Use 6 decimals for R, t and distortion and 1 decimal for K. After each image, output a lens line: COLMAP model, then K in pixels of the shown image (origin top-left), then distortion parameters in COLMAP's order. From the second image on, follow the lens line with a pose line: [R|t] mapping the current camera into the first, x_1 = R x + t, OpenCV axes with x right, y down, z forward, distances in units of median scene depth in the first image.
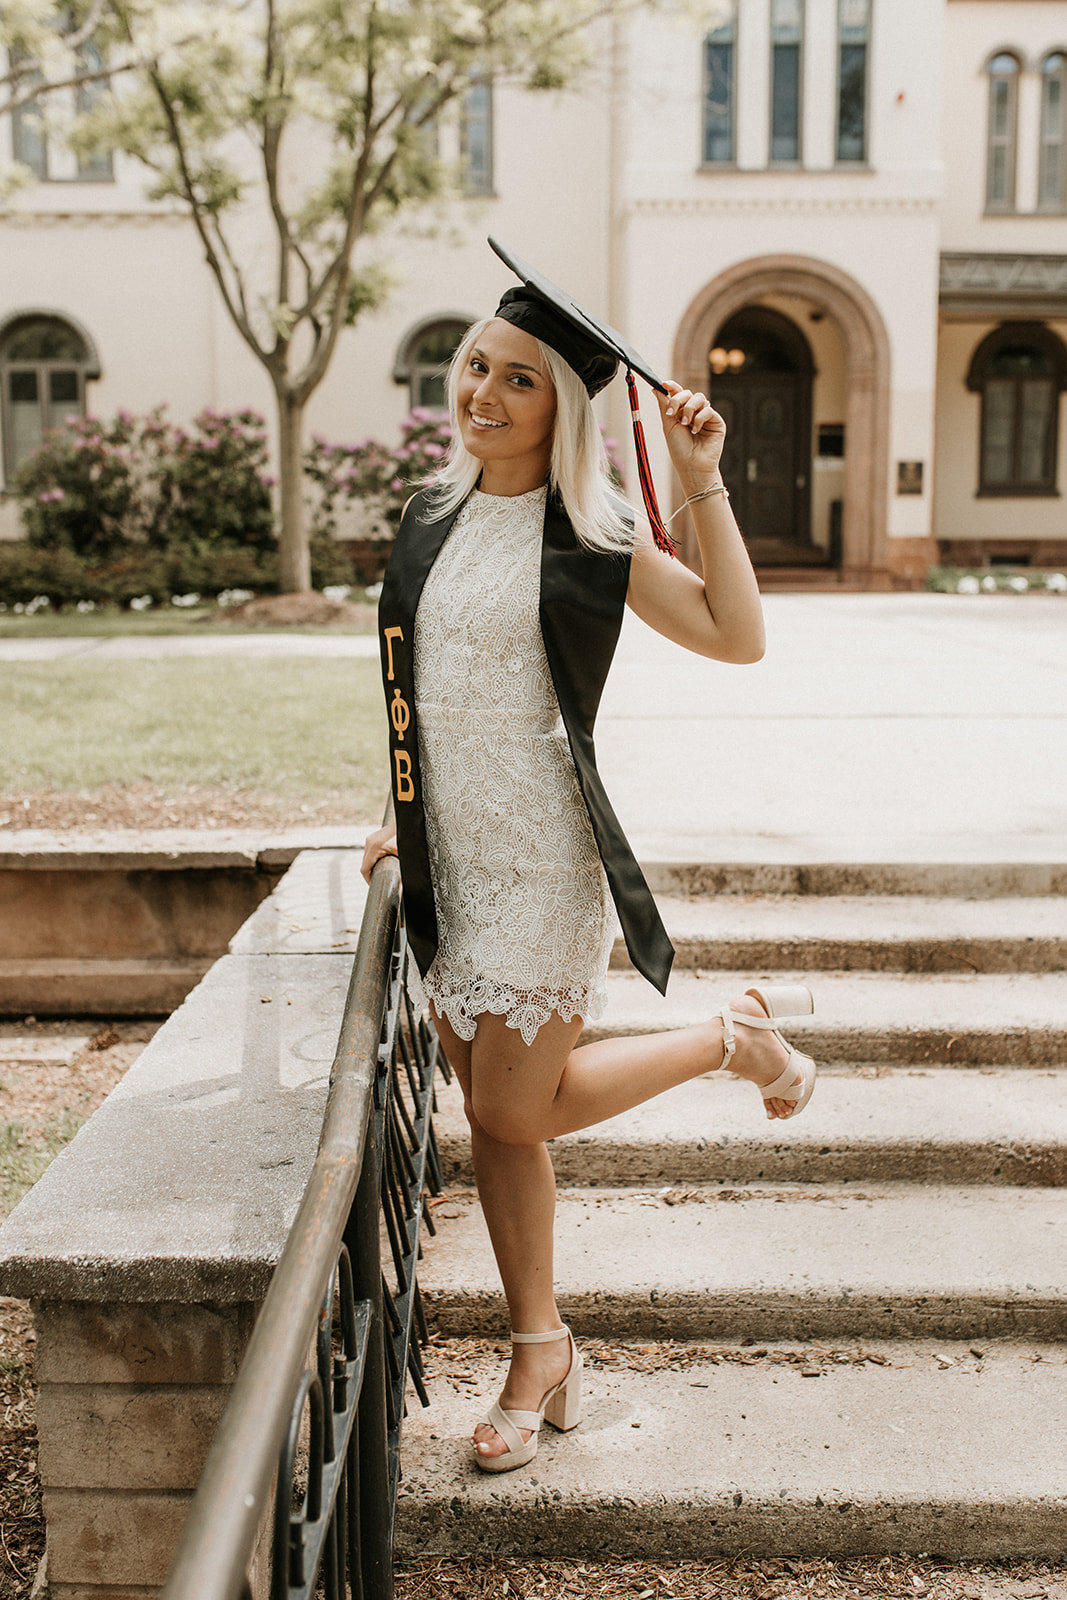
lens RADIAL K [[1726.9, 0, 530.9], [0, 1726.9, 794.6], [0, 0, 1]] dist [-0.013753, 0.019568]
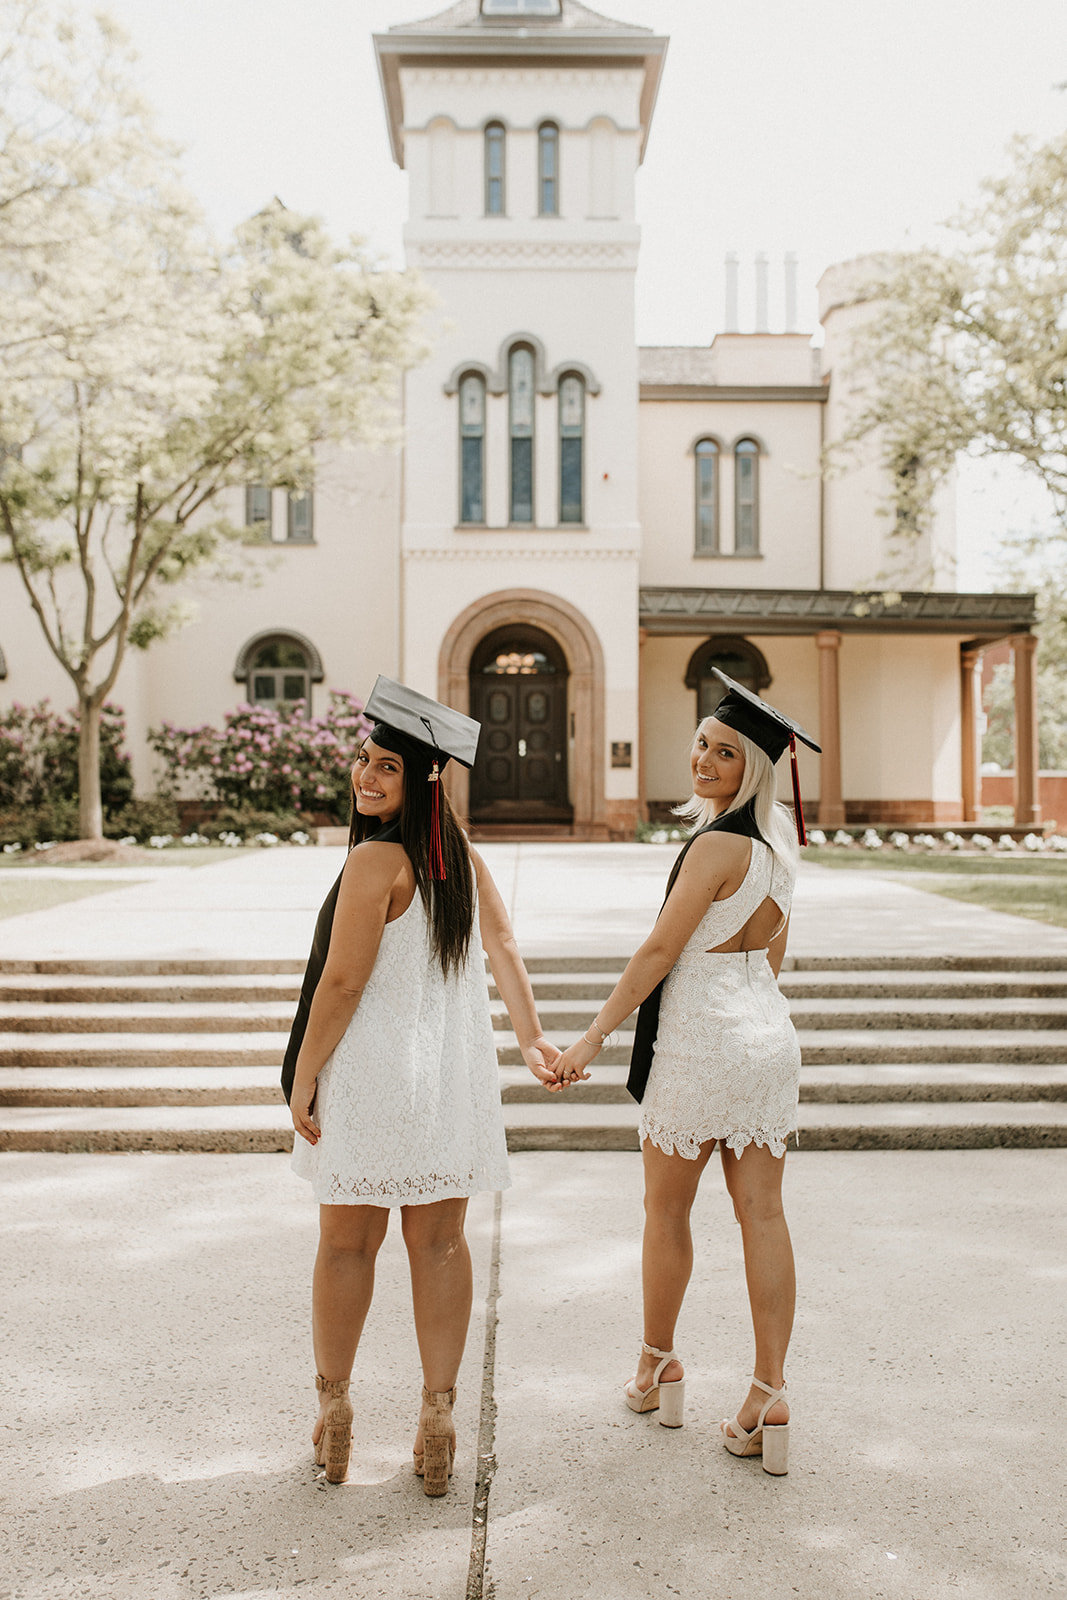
lens RADIAL K [[1582.5, 0, 531.6], [0, 1582.5, 799.3], [0, 0, 1]] dist [-0.002261, -0.003574]
pose [[0.999983, 0.002088, 0.005361, 0.148940], [-0.001280, 0.989219, -0.146439, 0.025596], [-0.005609, 0.146429, 0.989205, -0.182987]]
